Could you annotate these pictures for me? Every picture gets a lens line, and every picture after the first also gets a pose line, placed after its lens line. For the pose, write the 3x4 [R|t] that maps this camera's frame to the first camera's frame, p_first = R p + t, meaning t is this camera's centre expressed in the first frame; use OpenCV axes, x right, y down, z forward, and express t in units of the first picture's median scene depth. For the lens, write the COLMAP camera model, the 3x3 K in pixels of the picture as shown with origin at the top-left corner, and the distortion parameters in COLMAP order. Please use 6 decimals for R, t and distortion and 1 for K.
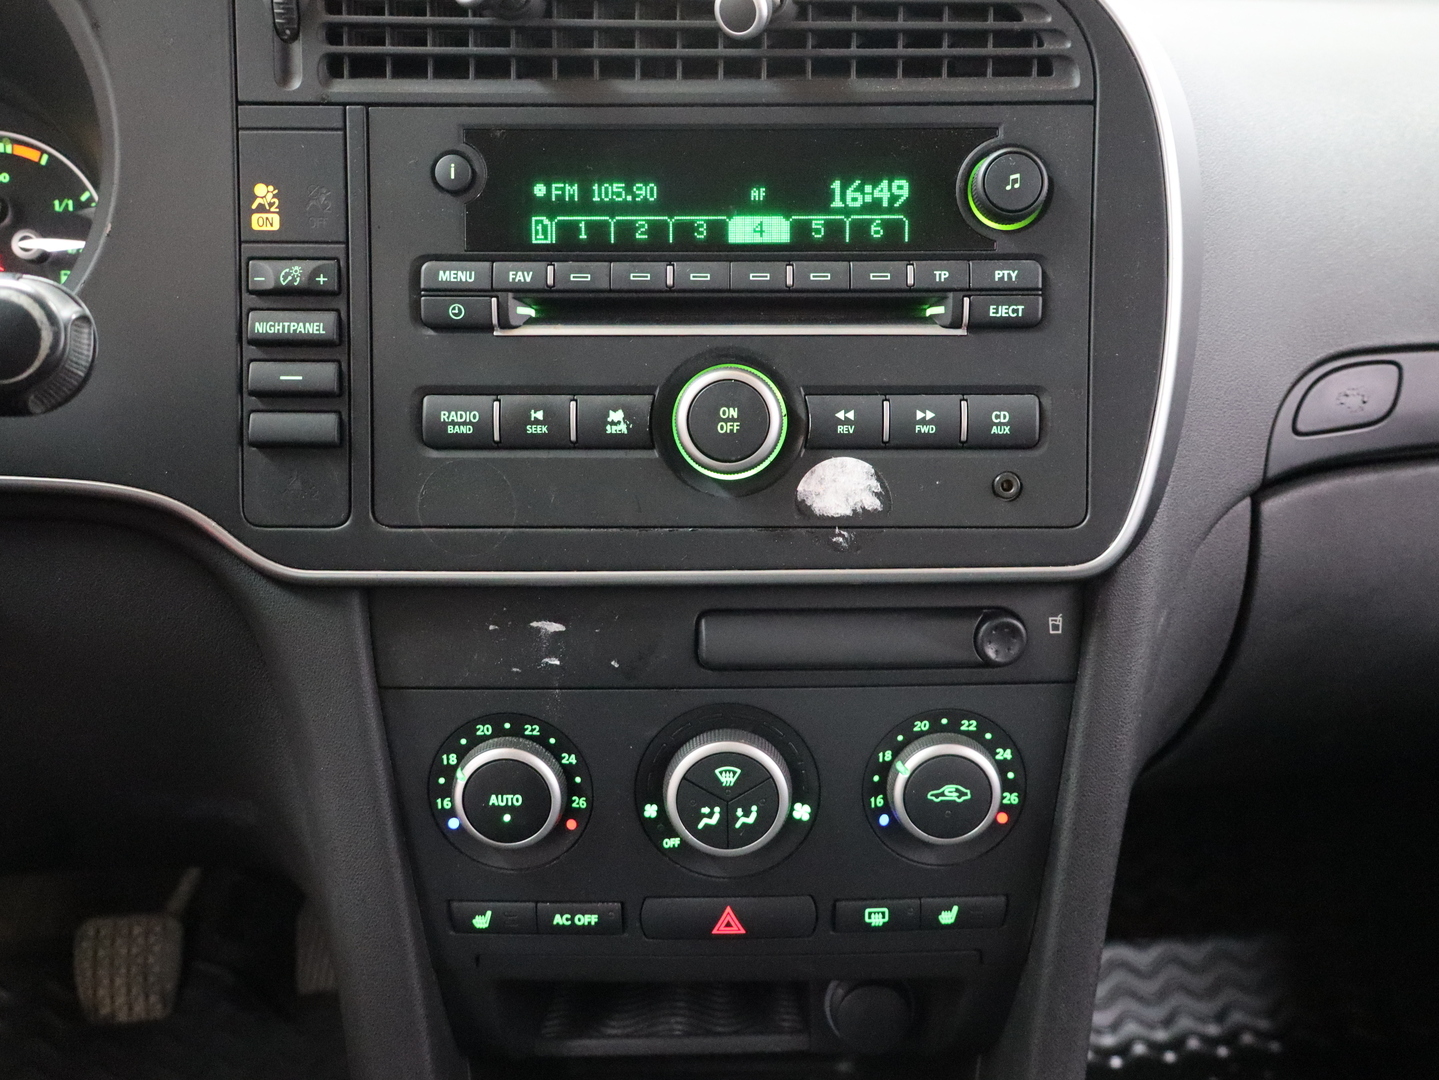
lens RADIAL K [[1390.3, 0, 719.8], [0, 1390.3, 539.0], [0, 0, 1]] dist [0.047128, 0.000000]
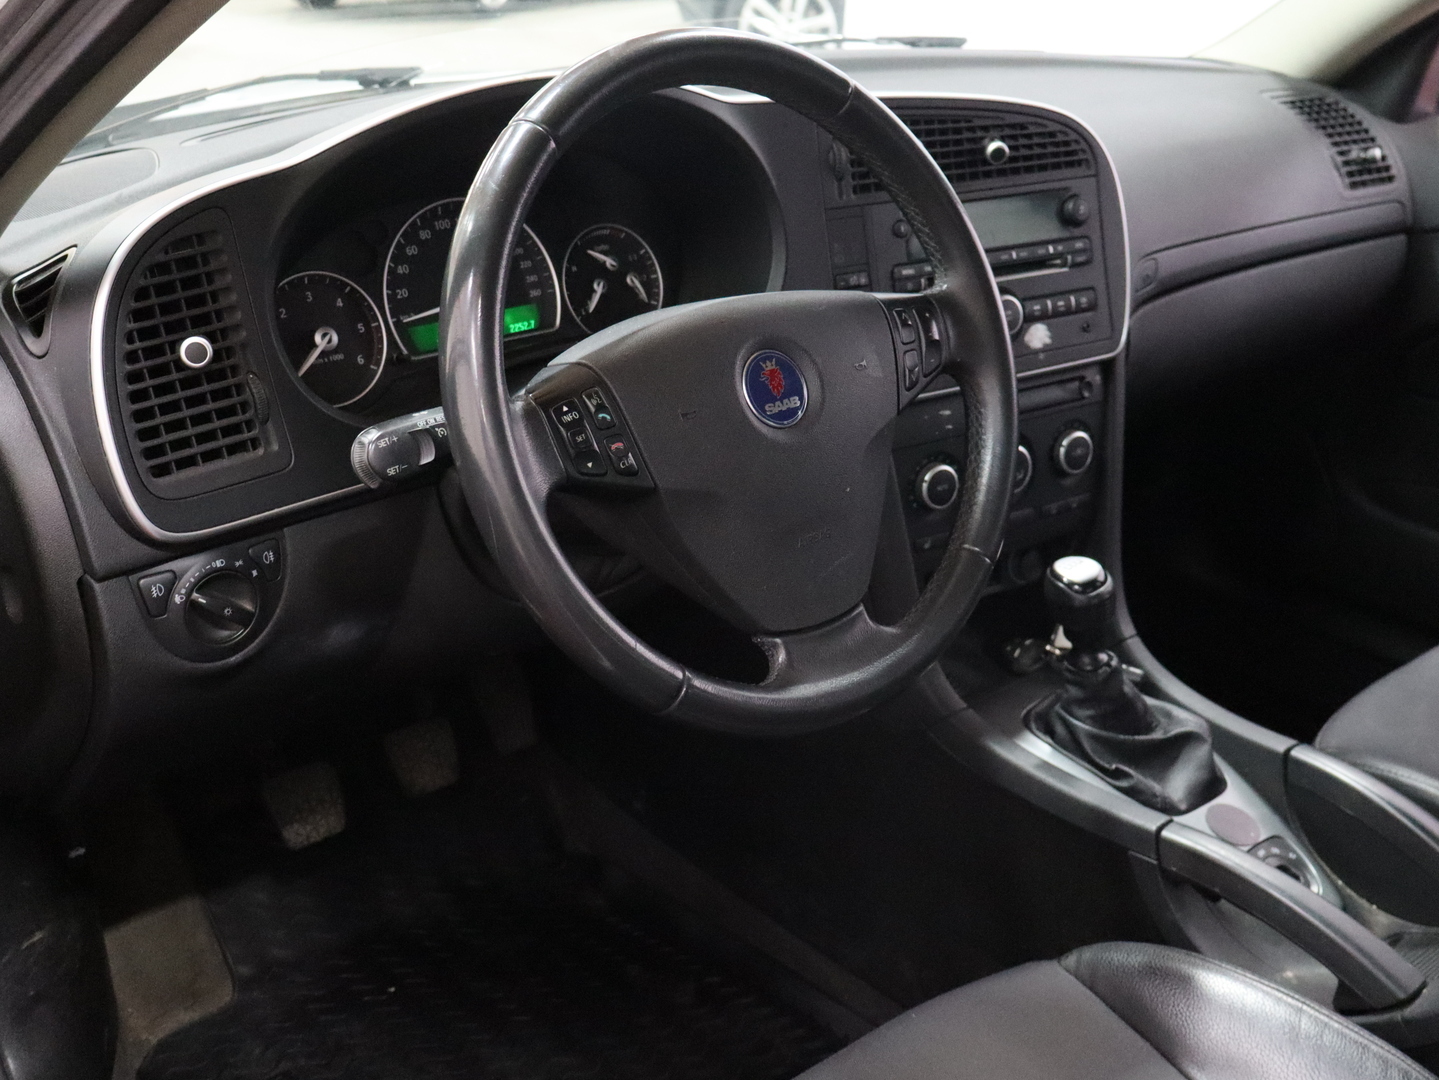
lens RADIAL K [[1585.7, 0, 719.3], [0, 1585.7, 540.4], [0, 0, 1]] dist [0.011783, 0.000000]
pose [[0.844628, -0.206910, 0.493753, -1.894746], [0.174281, 0.978324, 0.111842, -0.097735], [-0.506192, -0.008413, 0.862380, -1.183826]]
